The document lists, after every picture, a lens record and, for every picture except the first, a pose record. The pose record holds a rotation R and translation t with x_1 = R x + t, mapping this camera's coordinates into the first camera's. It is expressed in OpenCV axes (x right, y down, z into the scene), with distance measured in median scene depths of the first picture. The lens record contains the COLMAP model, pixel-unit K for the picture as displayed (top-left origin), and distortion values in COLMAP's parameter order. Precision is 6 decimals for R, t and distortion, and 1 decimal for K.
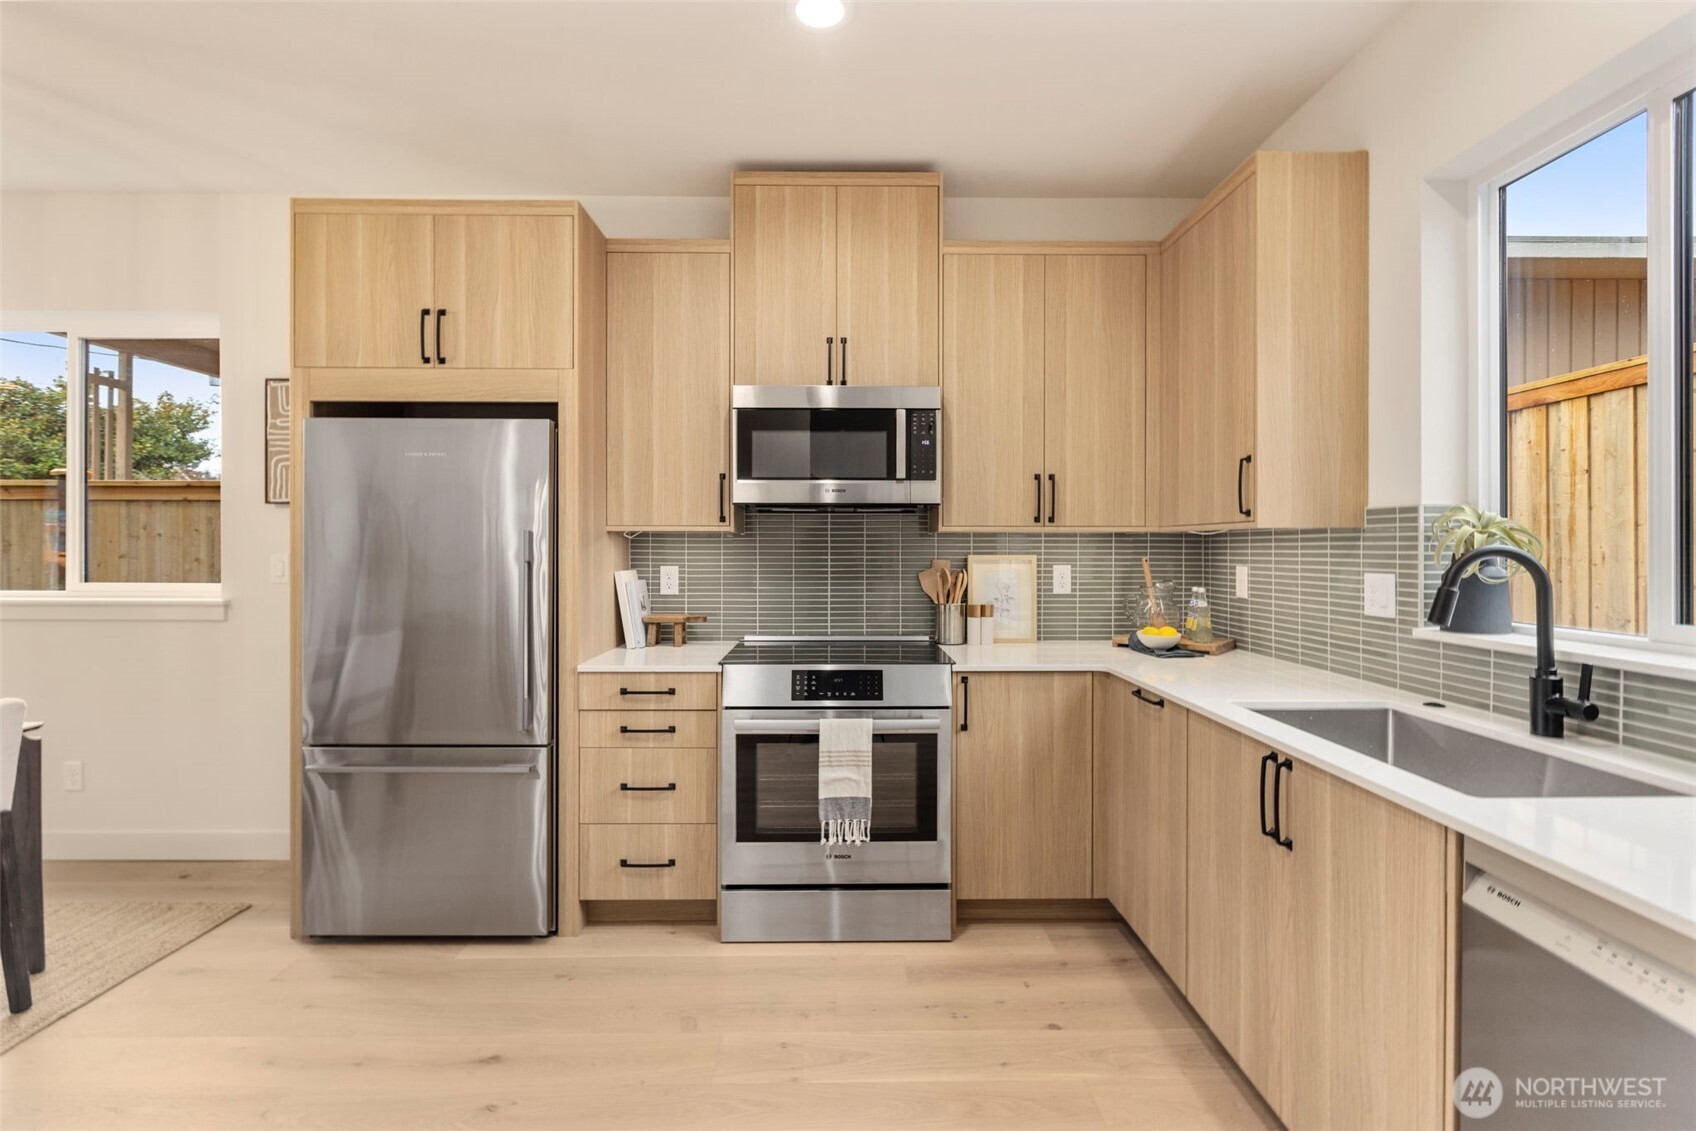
lens RADIAL K [[756.2, 0, 848.2], [0, 756.2, 556.4], [0, 0, 1]] dist [-0.000349, 0.000009]
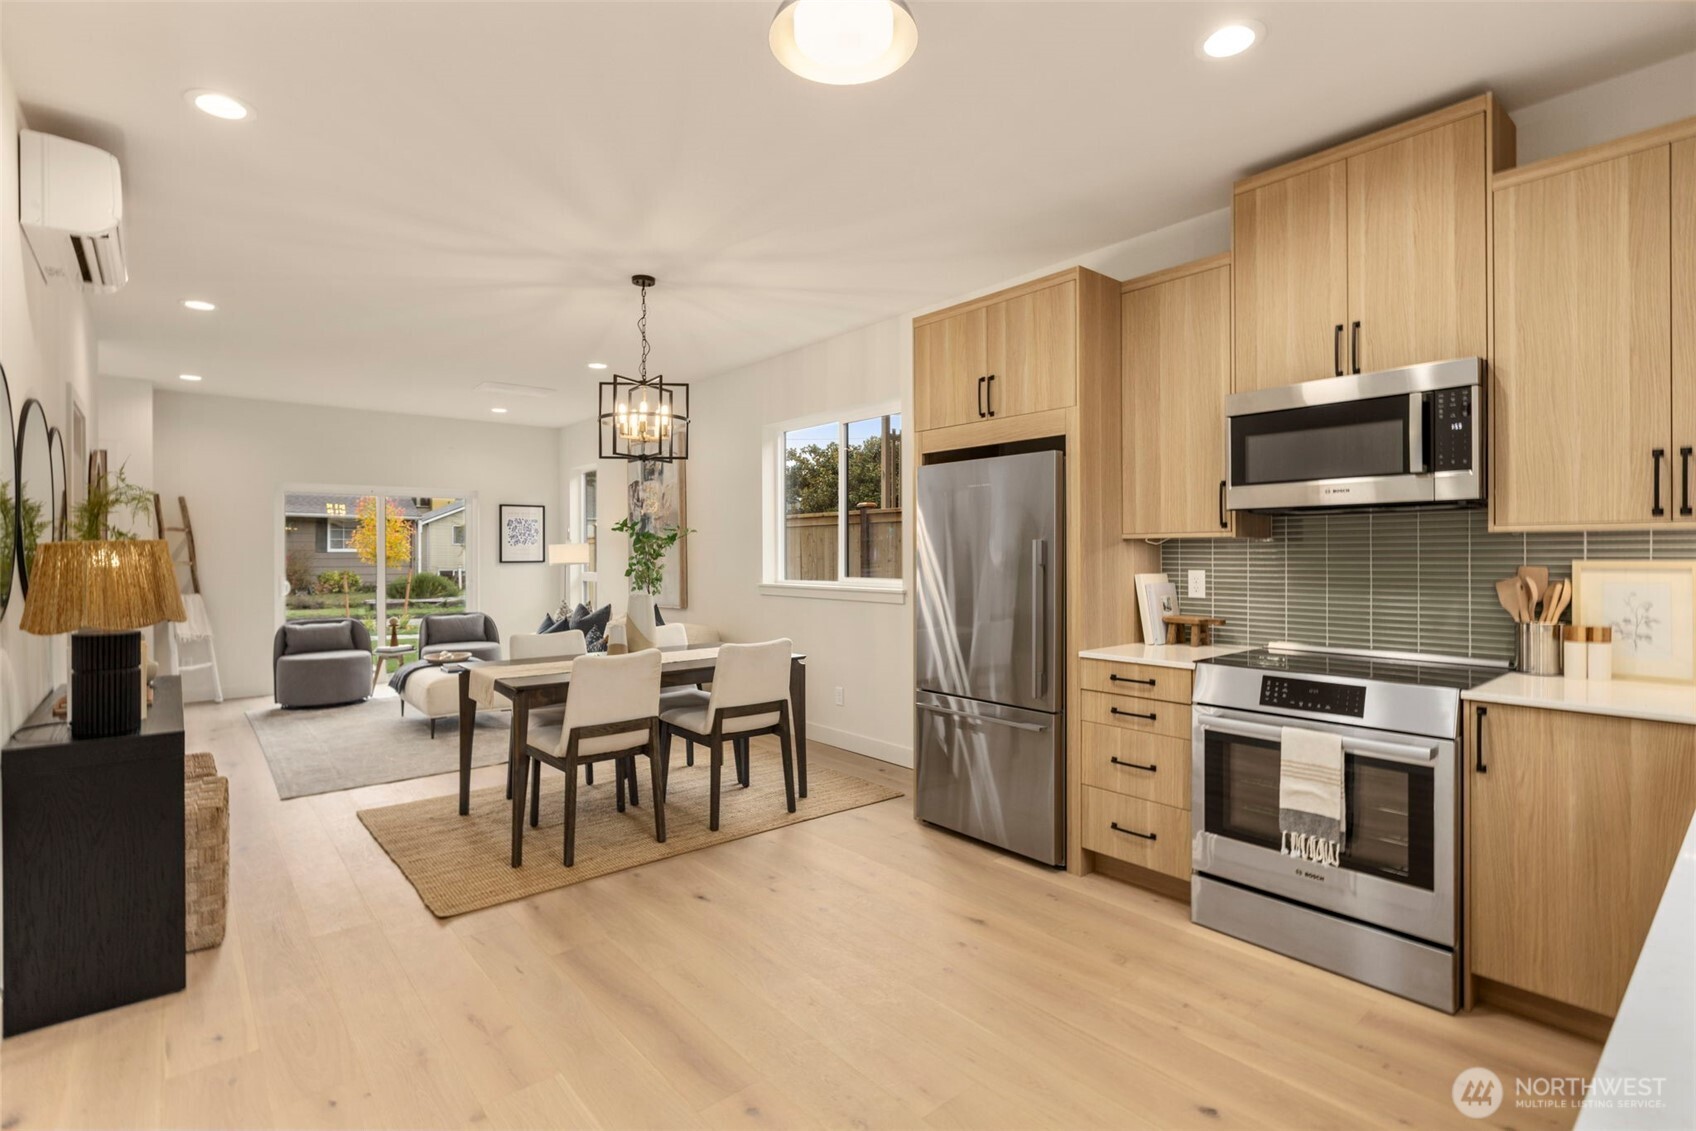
lens RADIAL K [[800.2, 0, 847.1], [0, 800.2, 559.5], [0, 0, 1]] dist [0.001708, 0.000586]
pose [[0.637200, 0.001455, -0.770697, 0.385984], [-0.000307, 0.999999, 0.001634, -0.004404], [0.770698, -0.000805, 0.637200, -0.097056]]
